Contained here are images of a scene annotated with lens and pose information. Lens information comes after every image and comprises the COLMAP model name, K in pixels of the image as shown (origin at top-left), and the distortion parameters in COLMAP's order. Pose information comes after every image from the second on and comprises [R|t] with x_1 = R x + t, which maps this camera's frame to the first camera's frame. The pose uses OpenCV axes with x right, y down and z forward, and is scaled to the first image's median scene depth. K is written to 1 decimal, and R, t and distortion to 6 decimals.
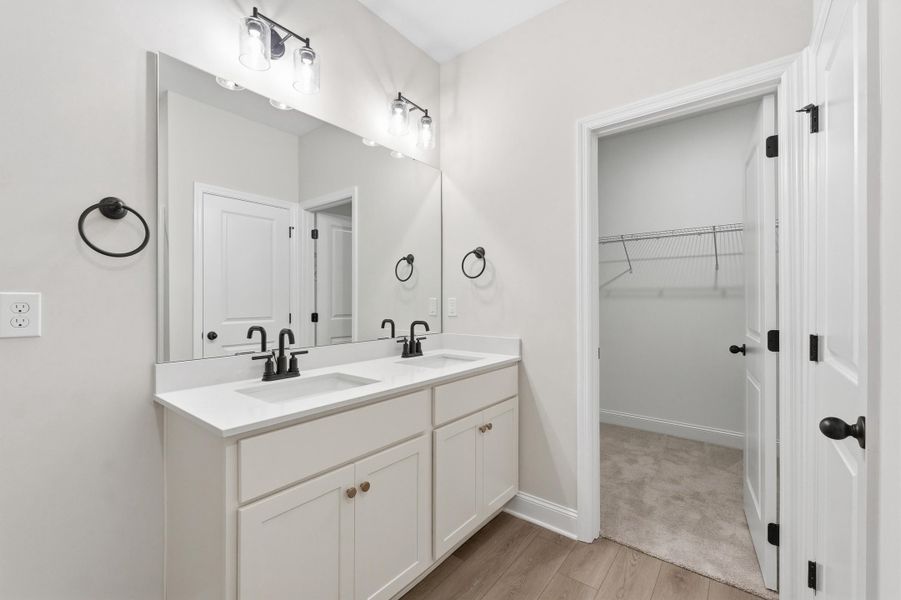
lens RADIAL K [[383.0, 0, 450.5], [0, 383.0, 300.0], [0, 0, 1]] dist [-0.000365, -0.000038]
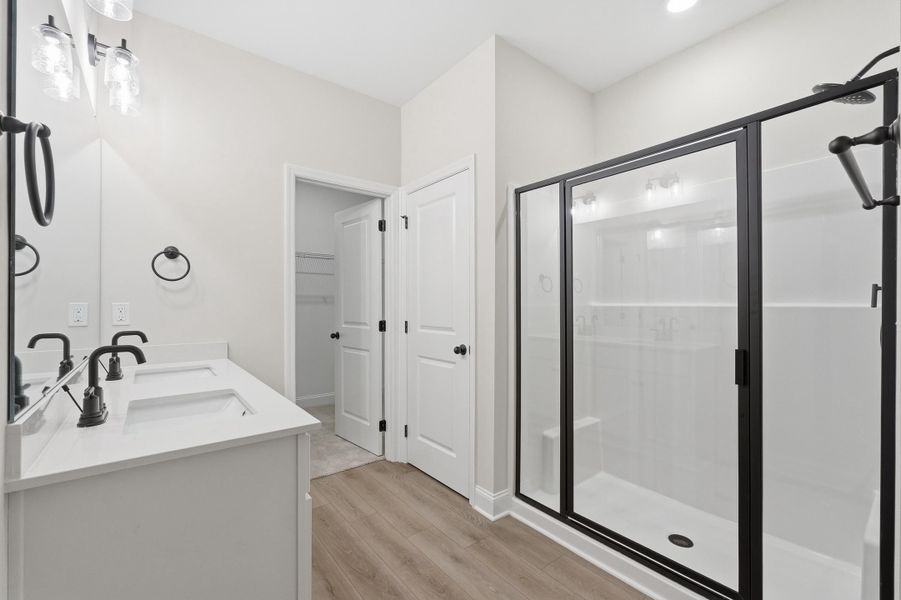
lens RADIAL K [[383.0, 0, 450.5], [0, 383.0, 300.0], [0, 0, 1]] dist [-0.000365, -0.000038]
pose [[0.229817, 0.010908, 0.973173, -0.782547], [-0.001868, 0.999940, -0.010767, -0.004458], [-0.973232, 0.000656, 0.229824, 0.175280]]
